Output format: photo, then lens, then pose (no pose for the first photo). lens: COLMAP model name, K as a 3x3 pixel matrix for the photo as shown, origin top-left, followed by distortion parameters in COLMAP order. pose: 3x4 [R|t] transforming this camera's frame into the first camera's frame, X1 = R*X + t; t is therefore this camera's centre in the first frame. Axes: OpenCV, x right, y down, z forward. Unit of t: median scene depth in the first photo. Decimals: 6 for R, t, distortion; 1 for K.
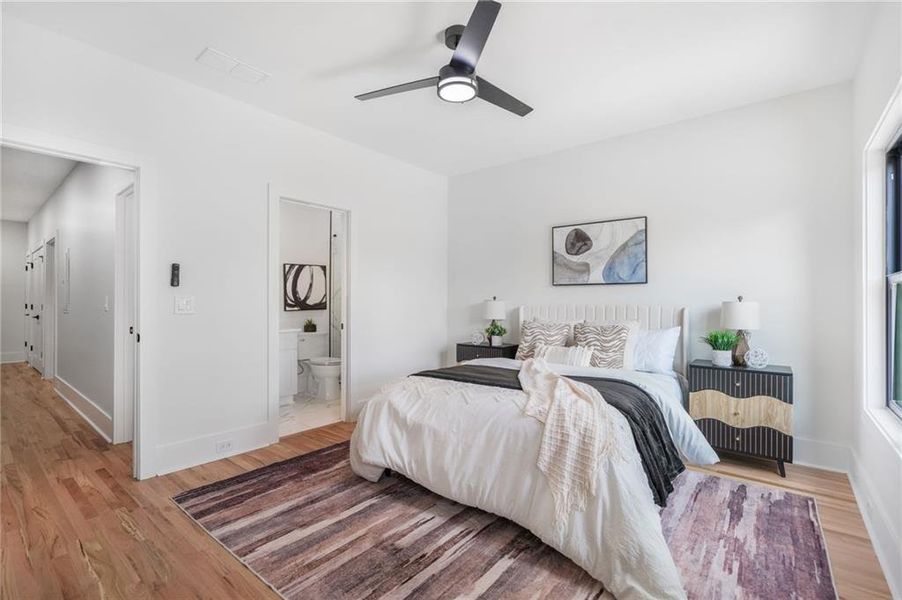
lens RADIAL K [[410.1, 0, 453.6], [0, 410.1, 302.6], [0, 0, 1]] dist [-0.002337, -0.000082]
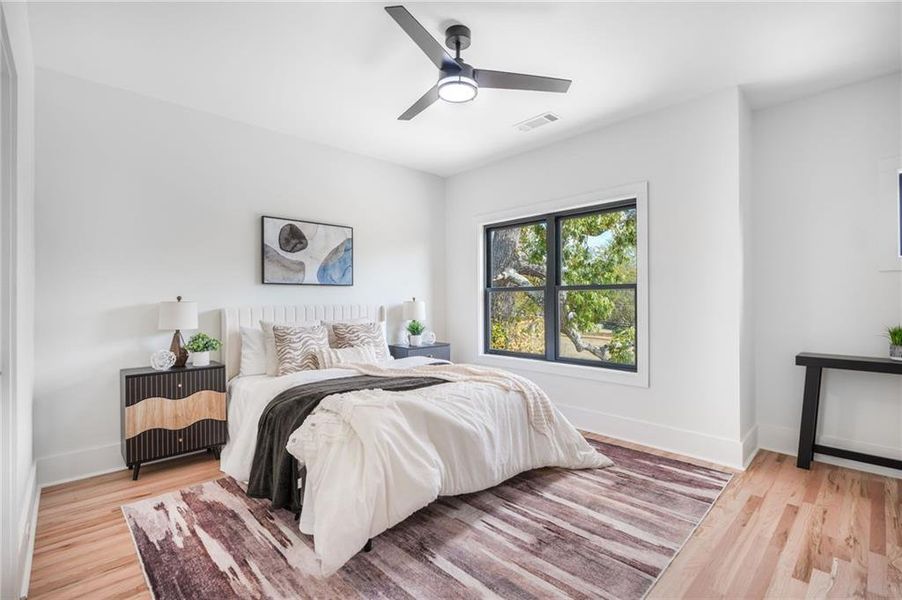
lens RADIAL K [[410.1, 0, 454.0], [0, 410.1, 296.3], [0, 0, 1]] dist [-0.002337, -0.000082]
pose [[0.129065, 0.007887, 0.991605, -0.586068], [0.013762, 0.999858, -0.009744, -0.002280], [-0.991541, 0.014904, 0.128939, 0.529585]]
